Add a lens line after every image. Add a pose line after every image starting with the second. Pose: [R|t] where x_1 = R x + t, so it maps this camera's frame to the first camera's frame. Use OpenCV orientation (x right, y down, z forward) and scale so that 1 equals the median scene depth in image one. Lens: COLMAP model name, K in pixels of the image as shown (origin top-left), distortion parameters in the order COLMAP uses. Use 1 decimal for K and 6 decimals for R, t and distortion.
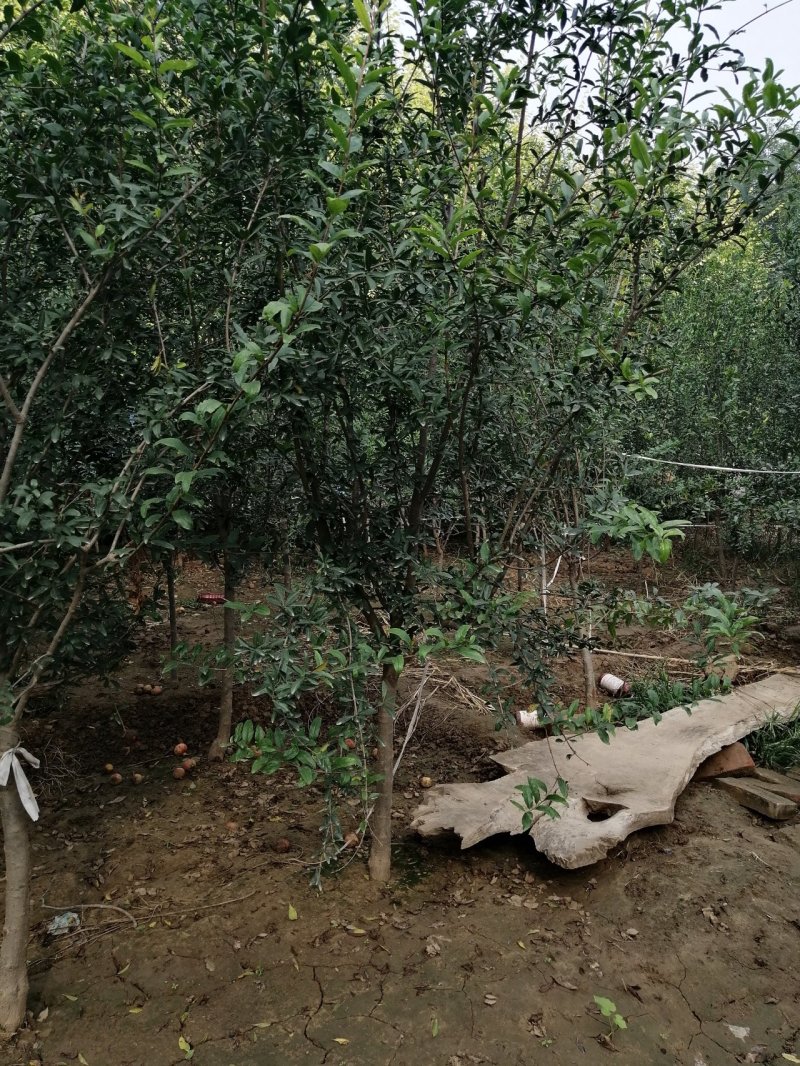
lens RADIAL K [[844.6, 0, 400.1], [0, 844.6, 529.2], [0, 0, 1]] dist [0.004196, 0.048889]
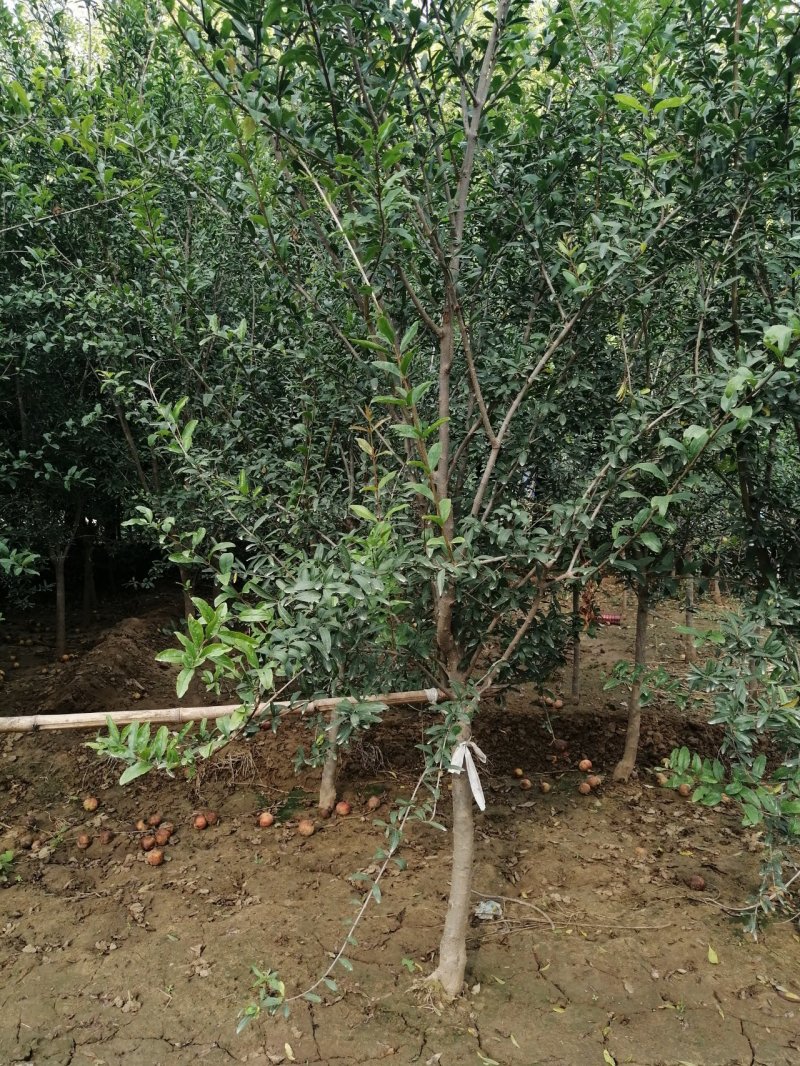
lens RADIAL K [[851.0, 0, 400.0], [0, 851.0, 533.0], [0, 0, 1]] dist [0.001133, 0.052228]
pose [[0.909697, 0.039528, -0.413387, -0.072064], [-0.046899, 0.998870, -0.007695, -0.000219], [0.412615, 0.026387, 0.910523, -0.043300]]
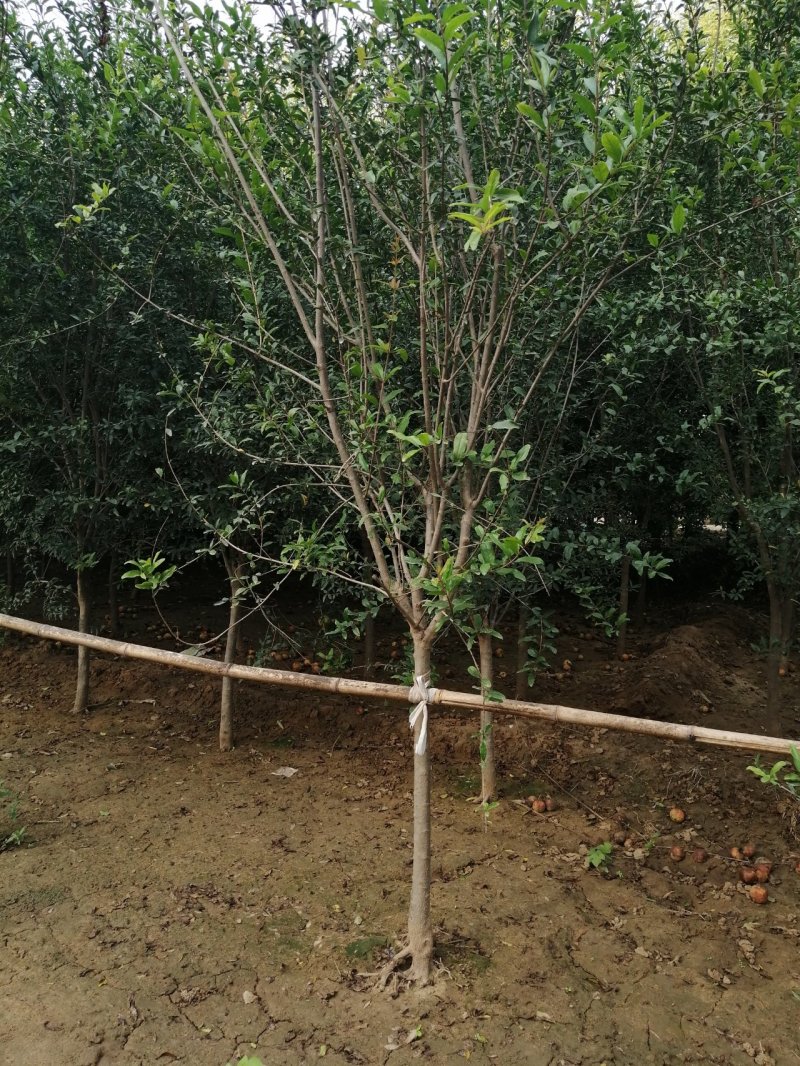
lens RADIAL K [[851.0, 0, 400.0], [0, 851.0, 533.0], [0, 0, 1]] dist [0.001133, 0.052228]
pose [[0.528344, 0.090620, -0.844181, -0.214354], [-0.112054, 0.993033, 0.036469, 0.006915], [0.841604, 0.075326, 0.534817, -0.107389]]
